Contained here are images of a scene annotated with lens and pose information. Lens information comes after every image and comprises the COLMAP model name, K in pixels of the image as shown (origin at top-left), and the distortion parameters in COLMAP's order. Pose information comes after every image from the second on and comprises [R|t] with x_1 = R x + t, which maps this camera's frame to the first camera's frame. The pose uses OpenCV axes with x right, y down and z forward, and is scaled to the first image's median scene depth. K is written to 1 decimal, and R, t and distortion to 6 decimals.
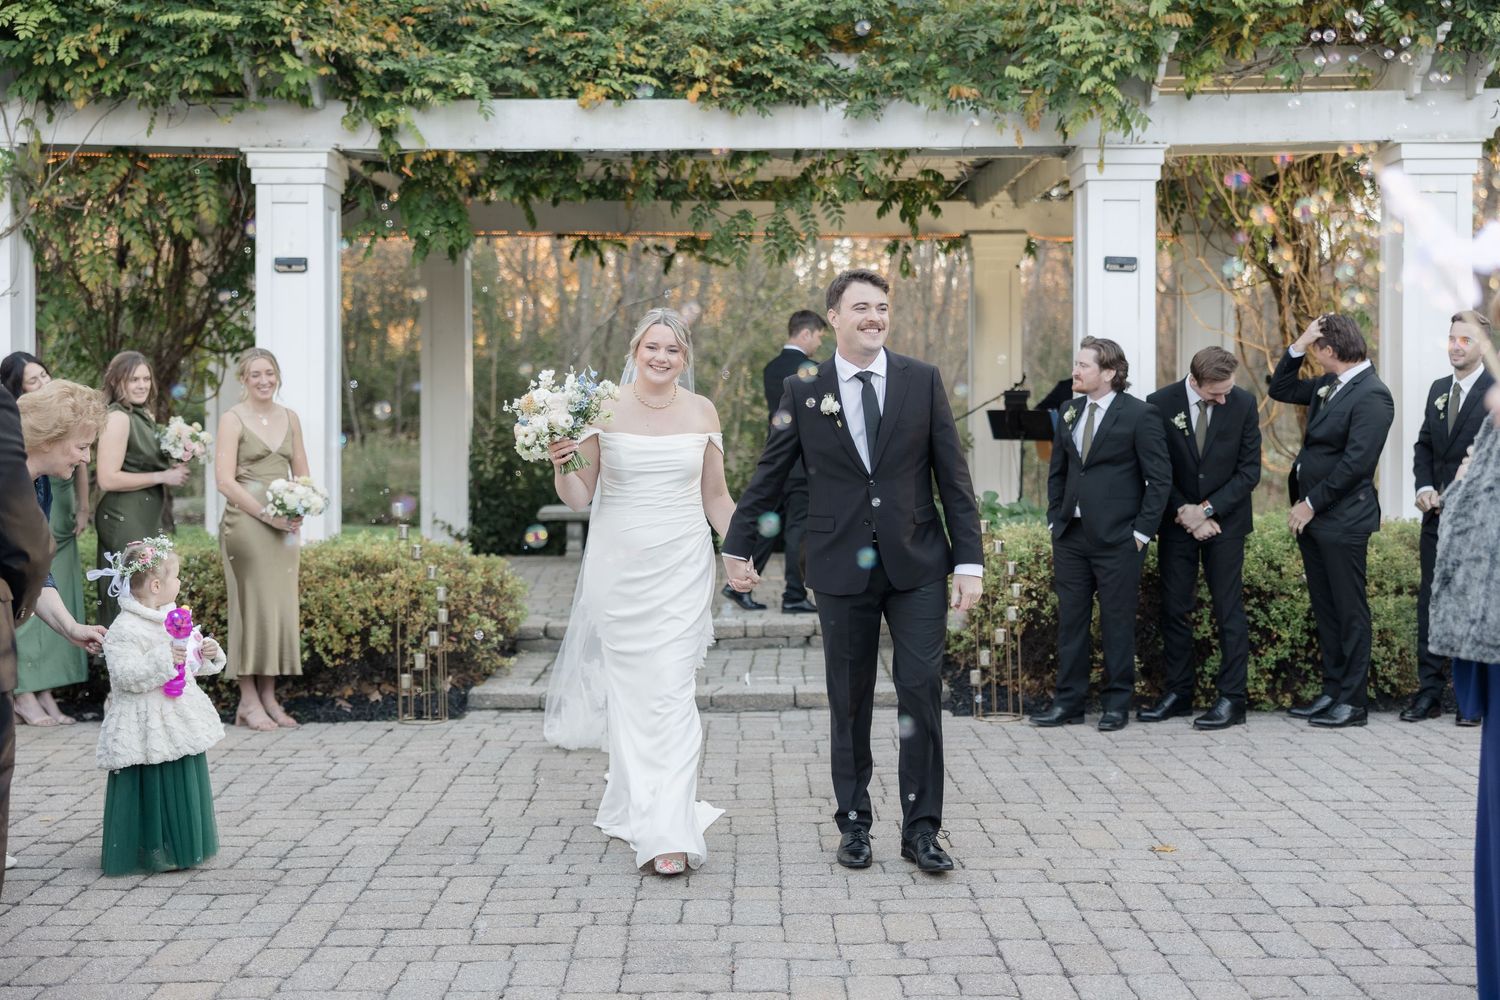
lens RADIAL K [[1733.2, 0, 741.4], [0, 1733.2, 501.7], [0, 0, 1]] dist [-0.007147, 0.000000]
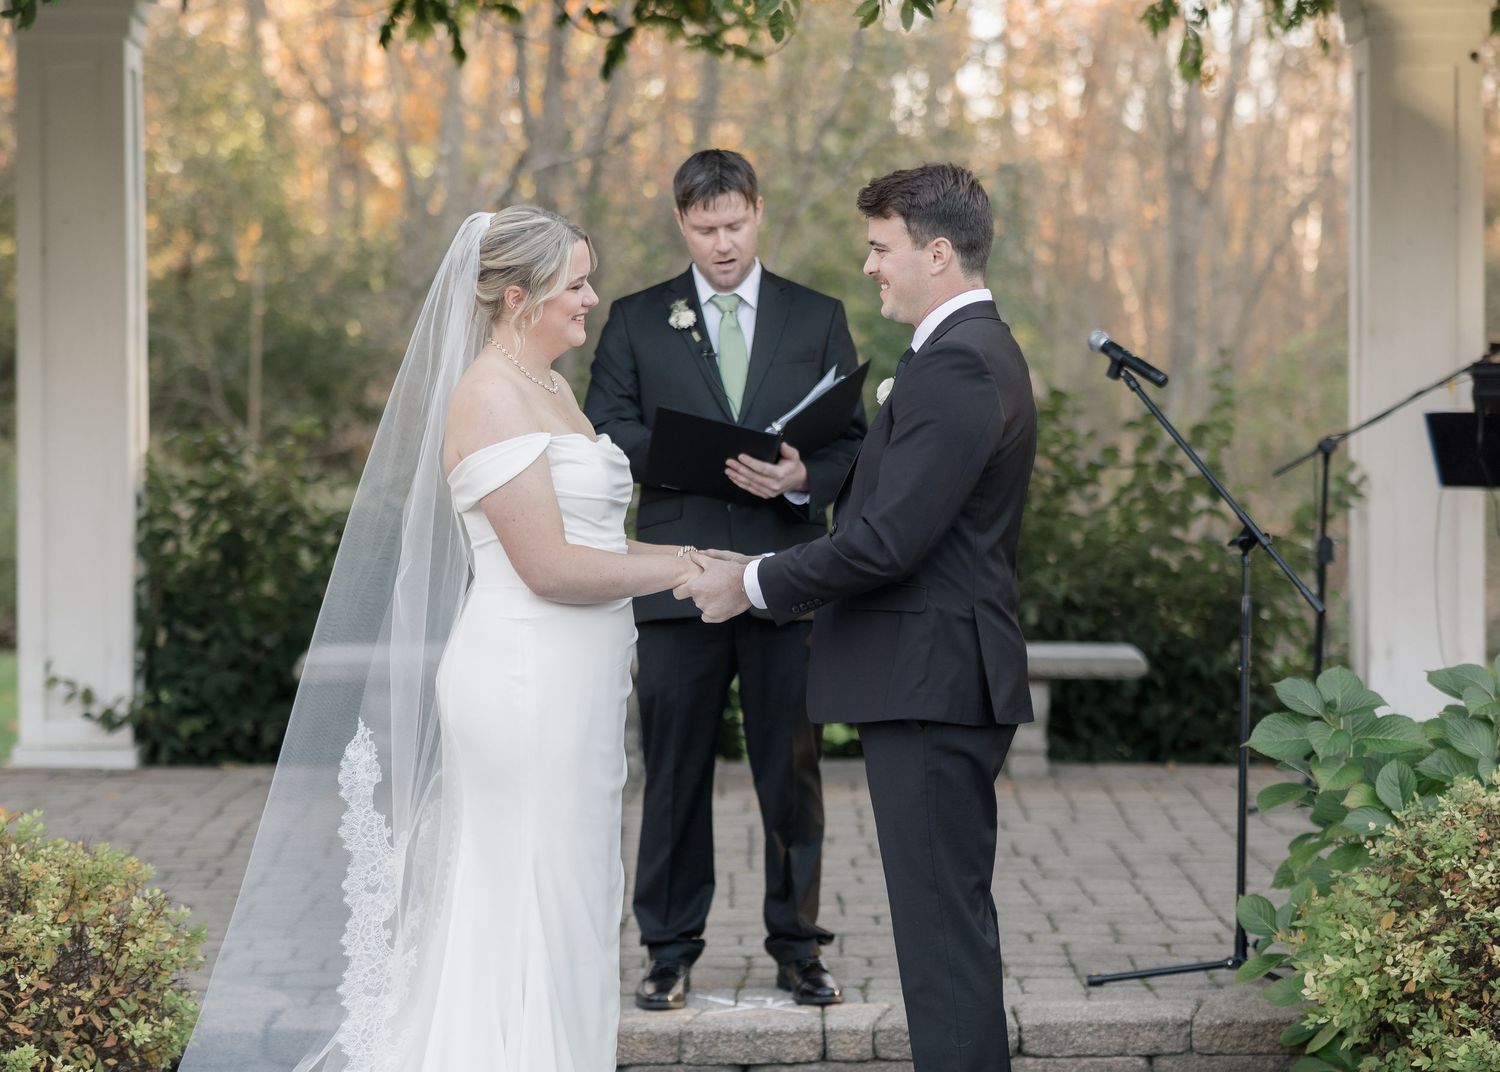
lens RADIAL K [[3312.0, 0, 742.0], [0, 3312.0, 526.0], [0, 0, 1]] dist [-0.069896, 0.000000]
pose [[0.999940, -0.002646, -0.010604, -0.006706], [0.002555, 0.999960, -0.008579, -0.024601], [0.010626, 0.008552, 0.999907, 0.296032]]
